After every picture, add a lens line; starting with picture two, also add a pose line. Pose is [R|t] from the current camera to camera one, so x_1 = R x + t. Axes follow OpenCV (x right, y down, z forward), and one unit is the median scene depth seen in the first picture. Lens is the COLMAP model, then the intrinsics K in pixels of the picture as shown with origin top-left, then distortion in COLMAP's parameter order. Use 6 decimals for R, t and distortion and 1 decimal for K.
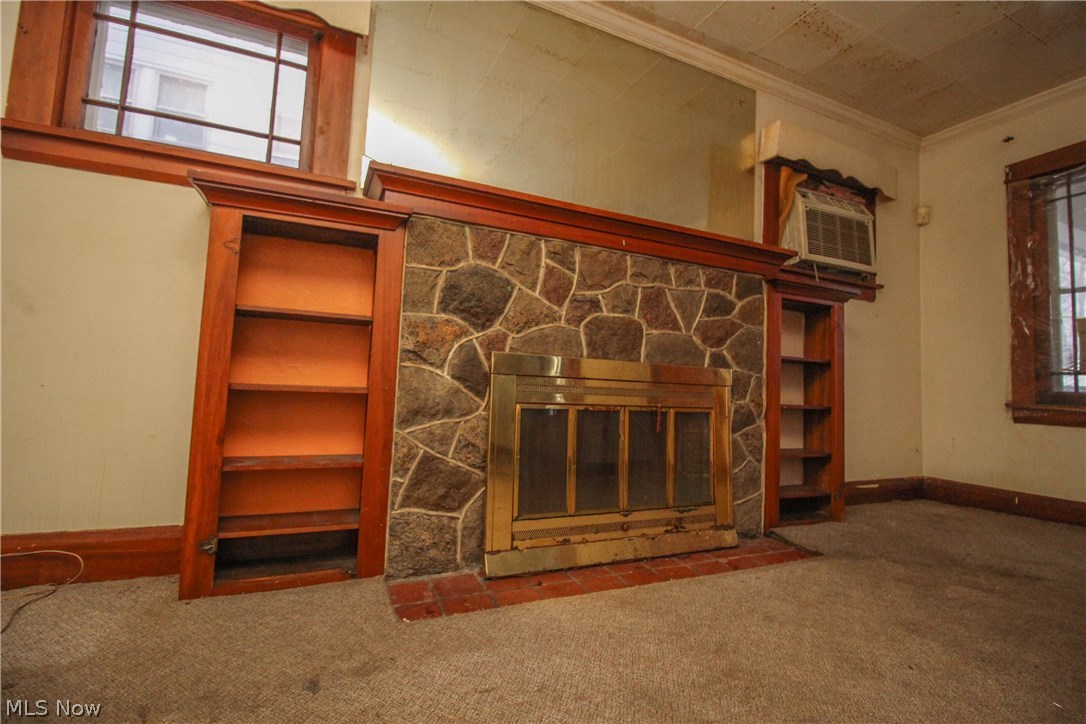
lens RADIAL K [[504.2, 0, 555.5], [0, 504.2, 342.0], [0, 0, 1]] dist [0.001705, -0.015857]
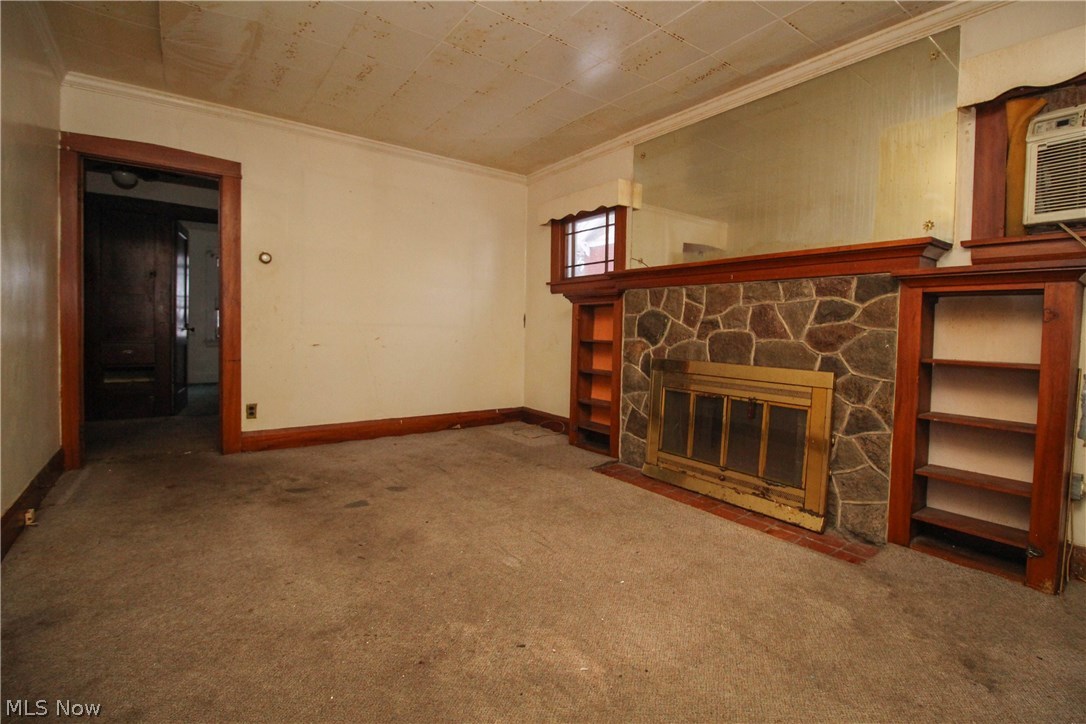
lens RADIAL K [[504.2, 0, 555.5], [0, 504.2, 342.0], [0, 0, 1]] dist [0.001705, -0.015857]
pose [[0.209142, -0.012739, -0.977802, 1.457020], [0.062034, 0.998074, 0.000265, -0.053997], [0.975916, -0.060712, 0.209529, 0.251197]]
